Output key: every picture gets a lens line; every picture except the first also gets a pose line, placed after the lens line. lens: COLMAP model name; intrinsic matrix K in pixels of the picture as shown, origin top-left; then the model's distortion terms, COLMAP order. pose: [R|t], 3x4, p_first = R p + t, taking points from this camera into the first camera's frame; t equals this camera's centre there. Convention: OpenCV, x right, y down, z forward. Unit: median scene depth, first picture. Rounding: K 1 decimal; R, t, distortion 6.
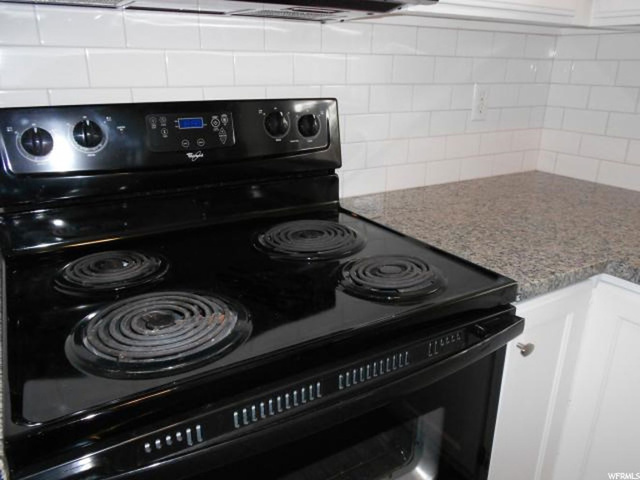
lens RADIAL K [[499.0, 0, 320.0], [0, 499.0, 240.0], [0, 0, 1]] dist [-0.003026, 0.007691]
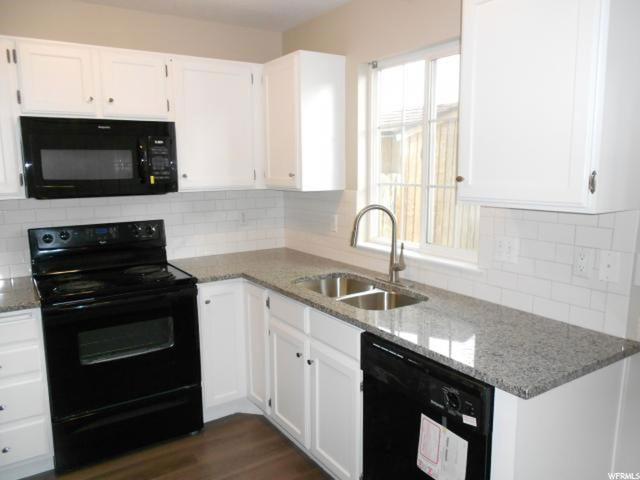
lens RADIAL K [[499.0, 0, 320.0], [0, 499.0, 240.0], [0, 0, 1]] dist [-0.003026, 0.007691]
pose [[0.999541, -0.025220, 0.016813, 0.934656], [0.028125, 0.978506, -0.204293, 0.431073], [-0.011300, 0.204672, 0.978765, -1.788618]]
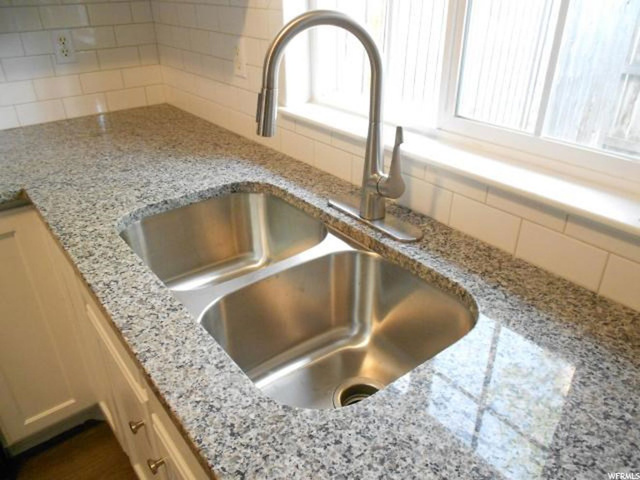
lens RADIAL K [[499.0, 0, 320.0], [0, 499.0, 240.0], [0, 0, 1]] dist [-0.003026, 0.007691]
pose [[0.994822, -0.071502, 0.072230, 1.155217], [0.060834, 0.988224, 0.140399, 0.032290], [-0.081419, -0.135278, 0.987457, -0.304300]]
